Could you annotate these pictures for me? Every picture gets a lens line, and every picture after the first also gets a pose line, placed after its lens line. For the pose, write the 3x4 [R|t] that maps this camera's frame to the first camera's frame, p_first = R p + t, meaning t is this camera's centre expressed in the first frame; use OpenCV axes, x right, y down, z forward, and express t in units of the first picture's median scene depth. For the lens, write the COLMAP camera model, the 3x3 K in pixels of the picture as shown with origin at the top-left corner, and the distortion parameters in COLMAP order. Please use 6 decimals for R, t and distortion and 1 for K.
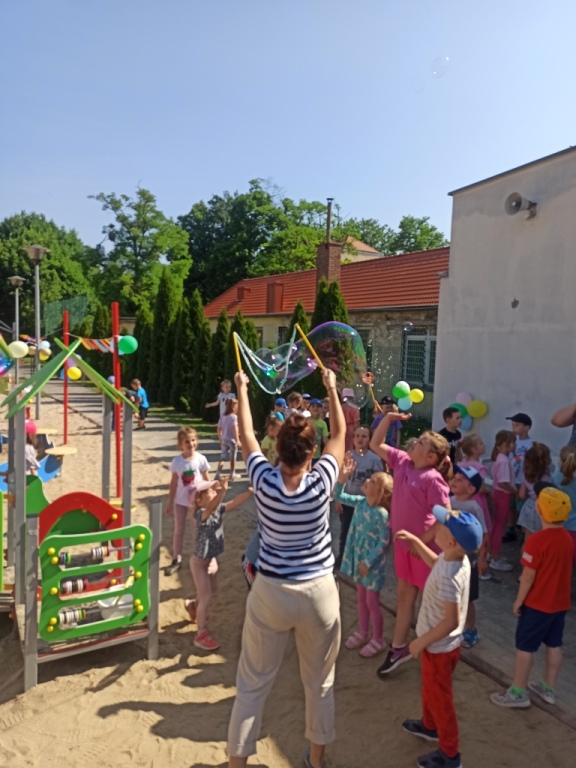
lens RADIAL K [[568.0, 0, 288.6], [0, 568.0, 388.2], [0, 0, 1]] dist [0.069562, -0.075668]
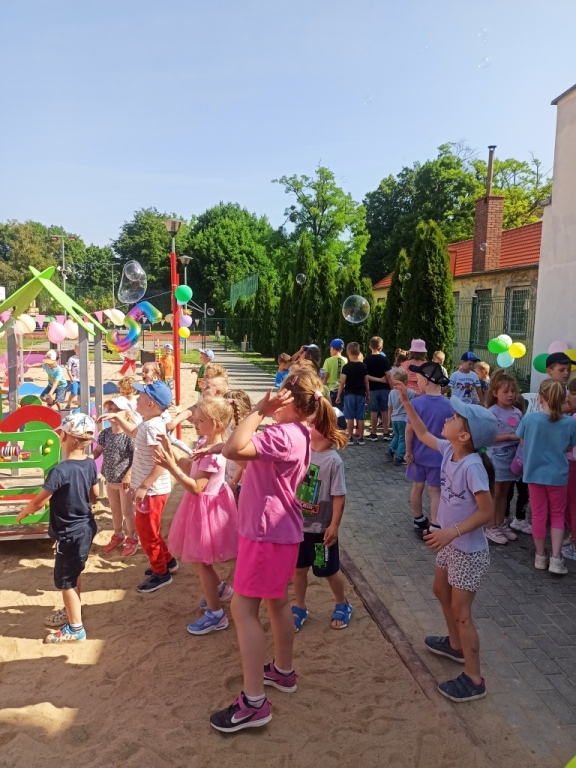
lens RADIAL K [[572.4, 0, 283.1], [0, 572.4, 384.1], [0, 0, 1]] dist [0.086314, -0.086430]
pose [[0.939466, 0.020494, -0.342028, 0.036173], [-0.012444, 0.999592, 0.025714, 0.008734], [0.342415, -0.019901, 0.939338, 0.011098]]
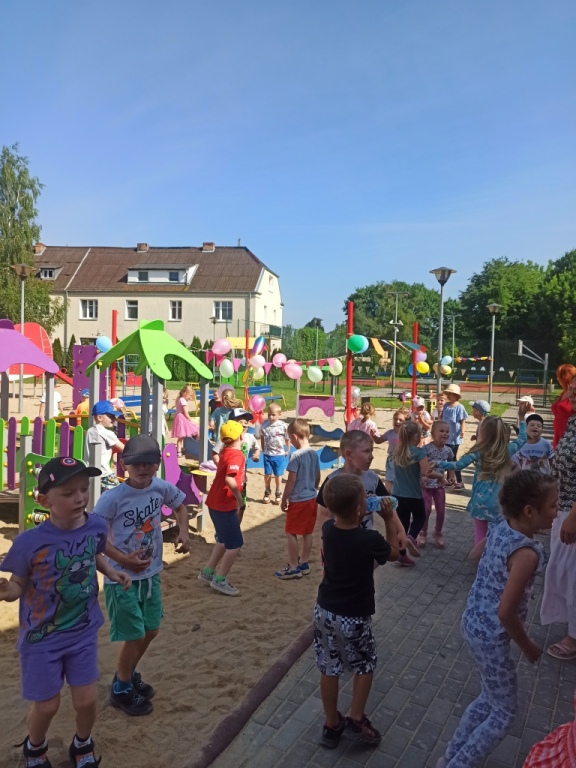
lens RADIAL K [[570.2, 0, 288.0], [0, 570.2, 384.0], [0, 0, 1]] dist [0.098210, -0.176288]
pose [[0.579324, 0.016879, -0.814923, 0.070151], [-0.076581, 0.996490, -0.033802, 0.006244], [0.811492, 0.081990, 0.578583, 0.046156]]
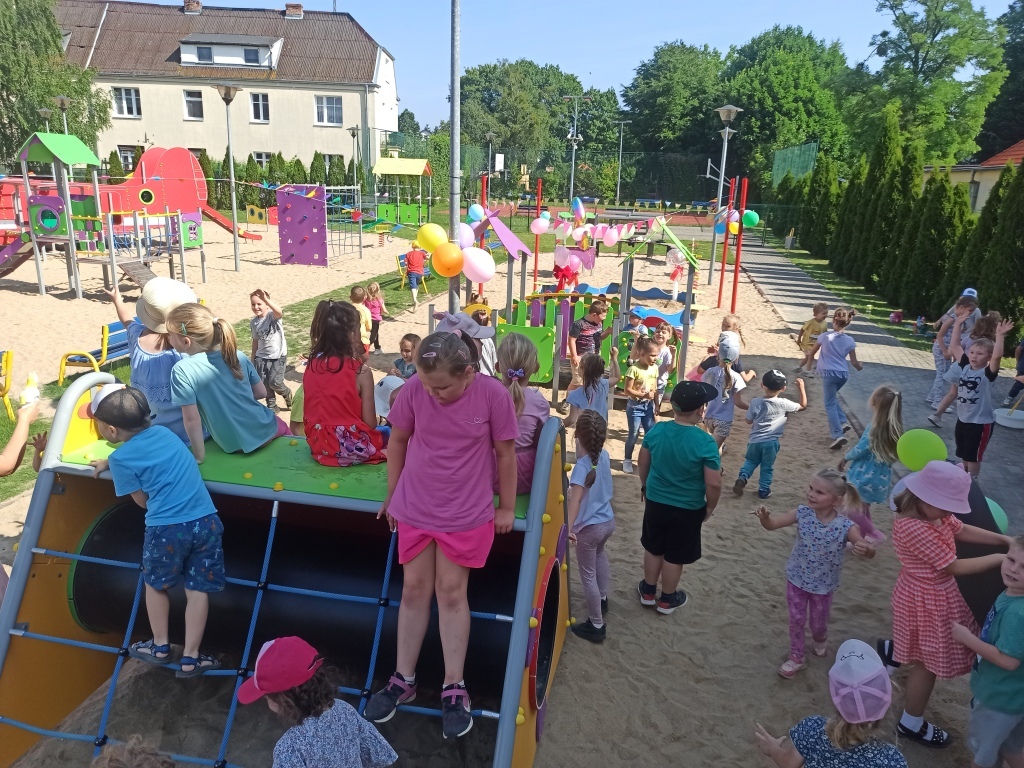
lens RADIAL K [[769.8, 0, 512.0], [0, 769.8, 384.0], [0, 0, 1]] dist [0.033010, -0.009052]
pose [[0.734872, 0.171730, -0.656103, 0.062142], [-0.066188, 0.980953, 0.182623, -0.000152], [0.674968, -0.090778, 0.732241, -0.066561]]
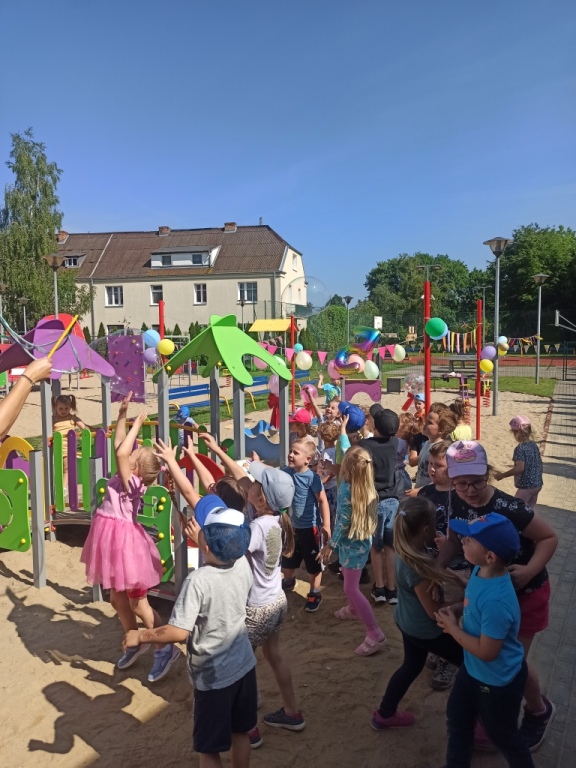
lens RADIAL K [[568.0, 0, 288.6], [0, 568.0, 388.2], [0, 0, 1]] dist [0.069562, -0.075668]
pose [[0.549905, 0.034640, -0.834508, 0.051013], [-0.041982, 0.999023, 0.013805, 0.002731], [0.834171, 0.027443, 0.550822, 0.044647]]
